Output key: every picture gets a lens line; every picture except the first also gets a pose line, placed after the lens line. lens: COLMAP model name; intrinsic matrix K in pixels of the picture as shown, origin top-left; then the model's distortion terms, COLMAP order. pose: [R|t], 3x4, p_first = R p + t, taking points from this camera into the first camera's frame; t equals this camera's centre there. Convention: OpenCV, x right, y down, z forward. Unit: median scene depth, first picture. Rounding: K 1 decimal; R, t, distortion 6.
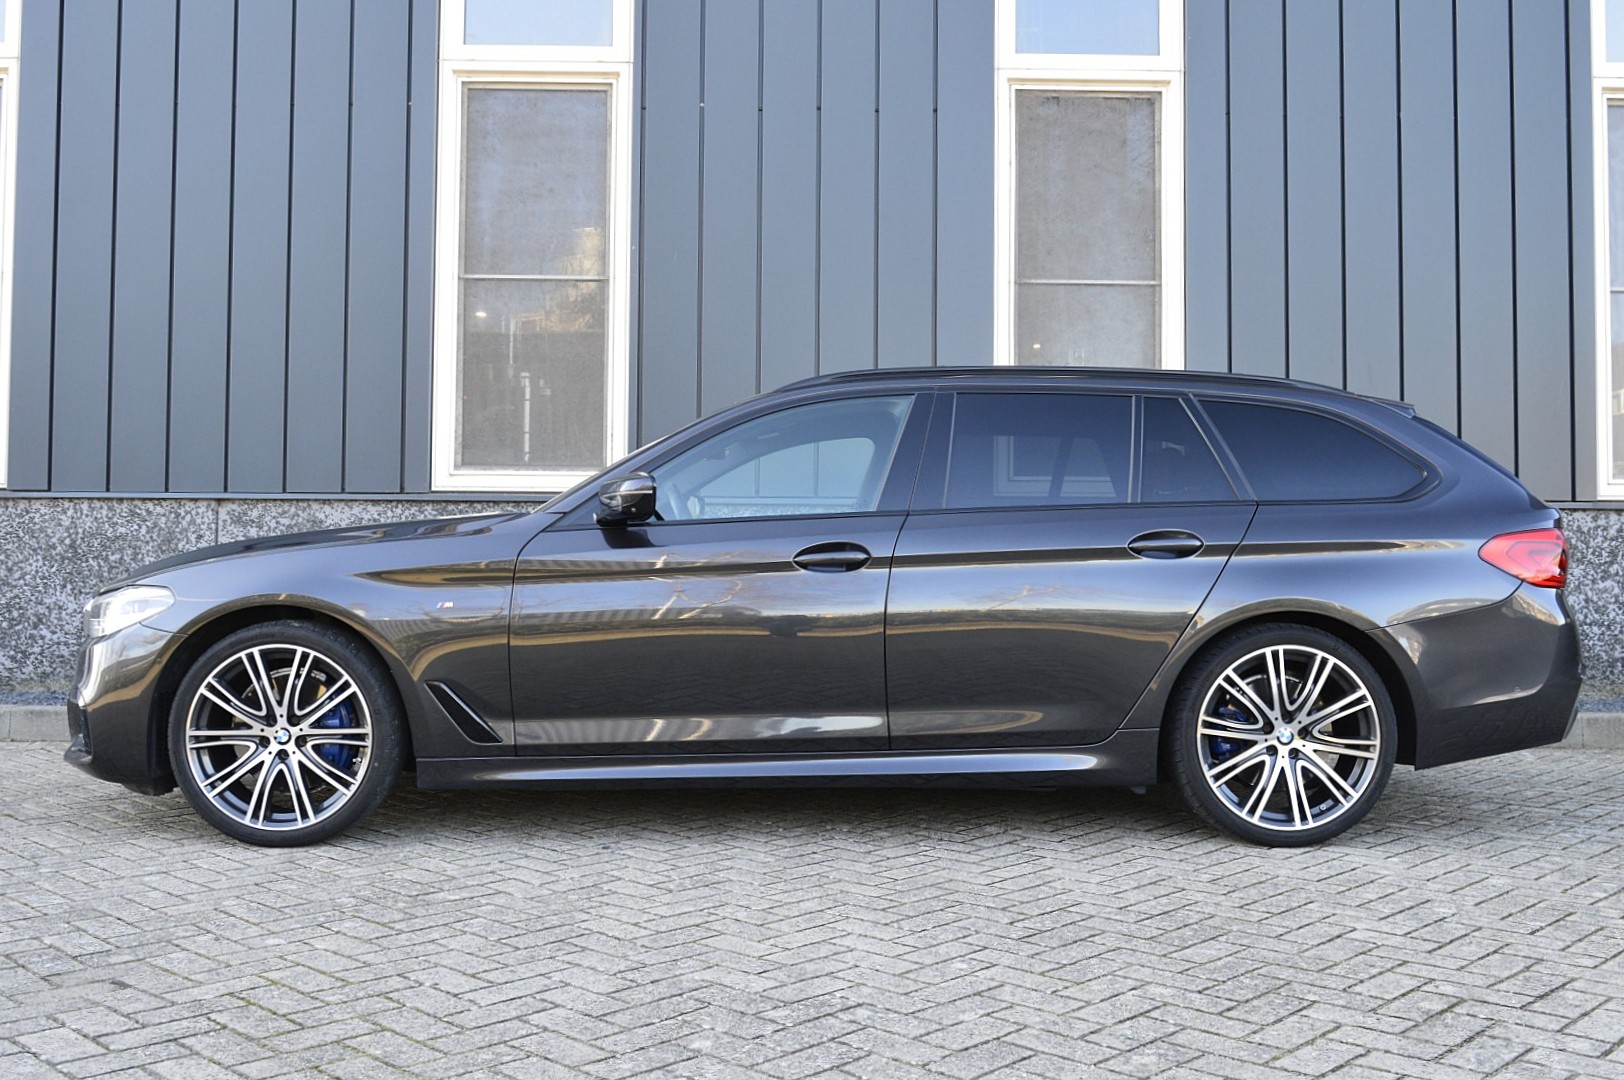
lens RADIAL K [[1553.3, 0, 812.0], [0, 1553.3, 540.0], [0, 0, 1]] dist [-0.083483, 0.001998]
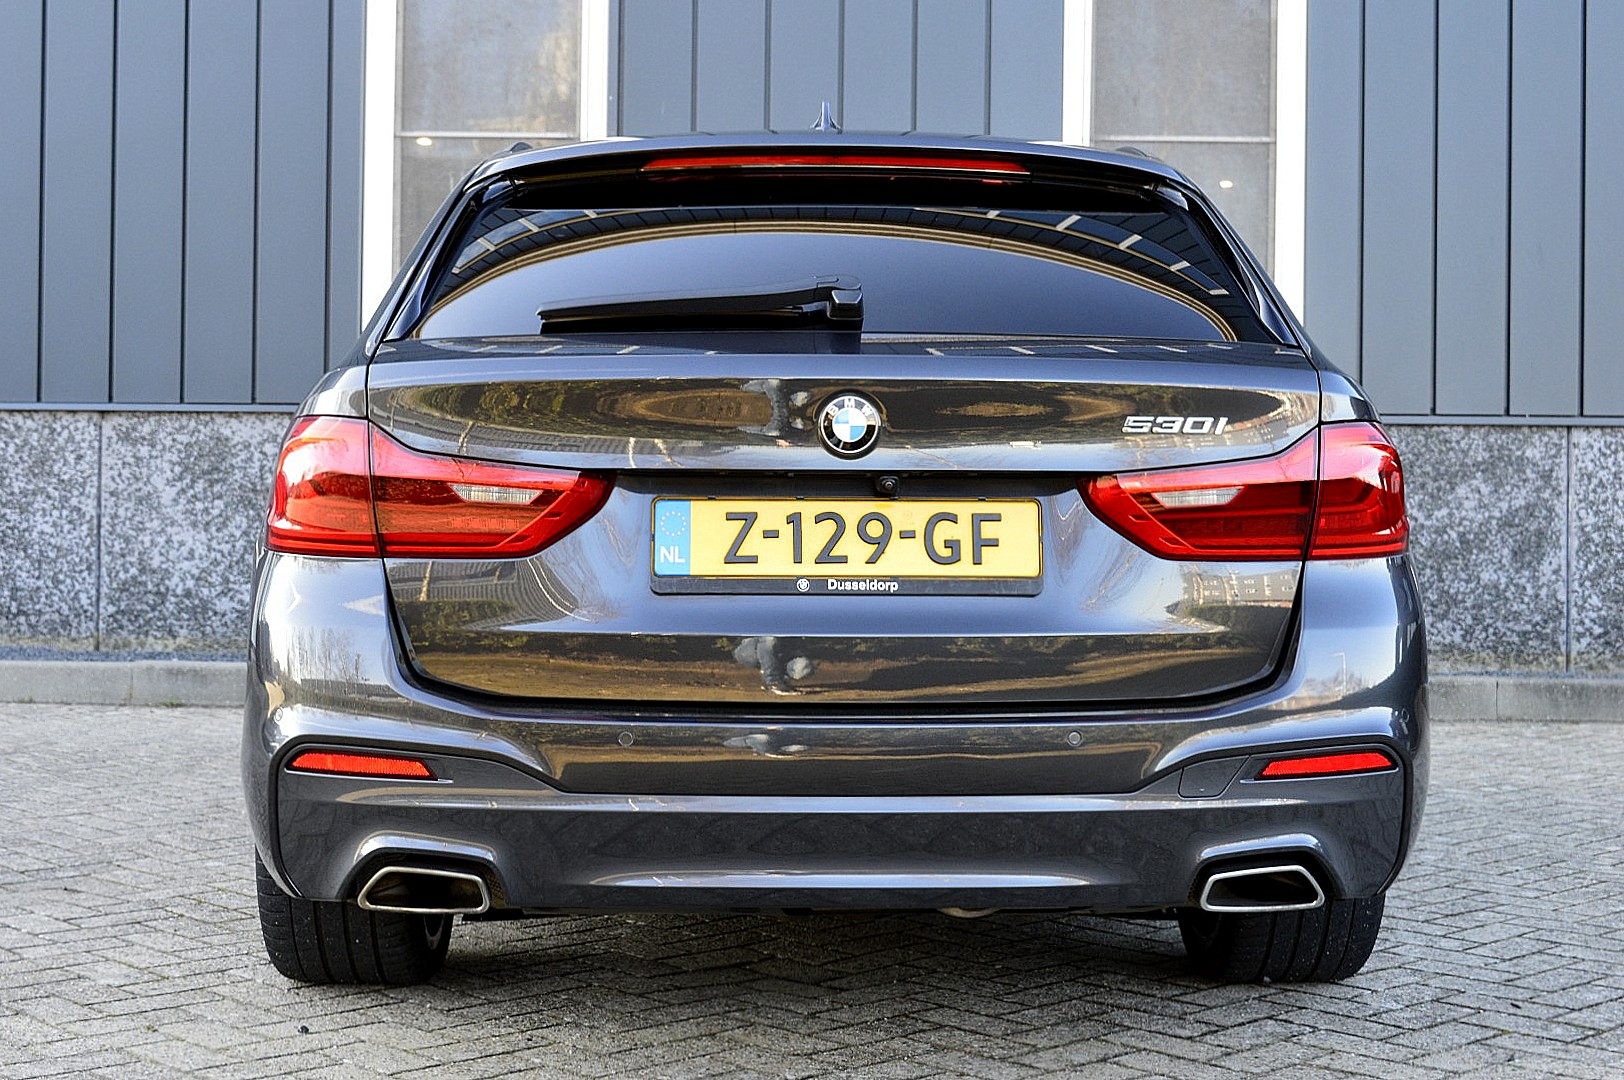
lens RADIAL K [[2519.6, 0, 812.0], [0, 2519.6, 540.0], [0, 0, 1]] dist [-0.033060, -0.117048]
pose [[0.998262, 0.006451, -0.058579, 0.068892], [-0.004603, 0.999489, 0.031621, -0.002080], [0.058753, -0.031297, 0.997782, -0.313377]]
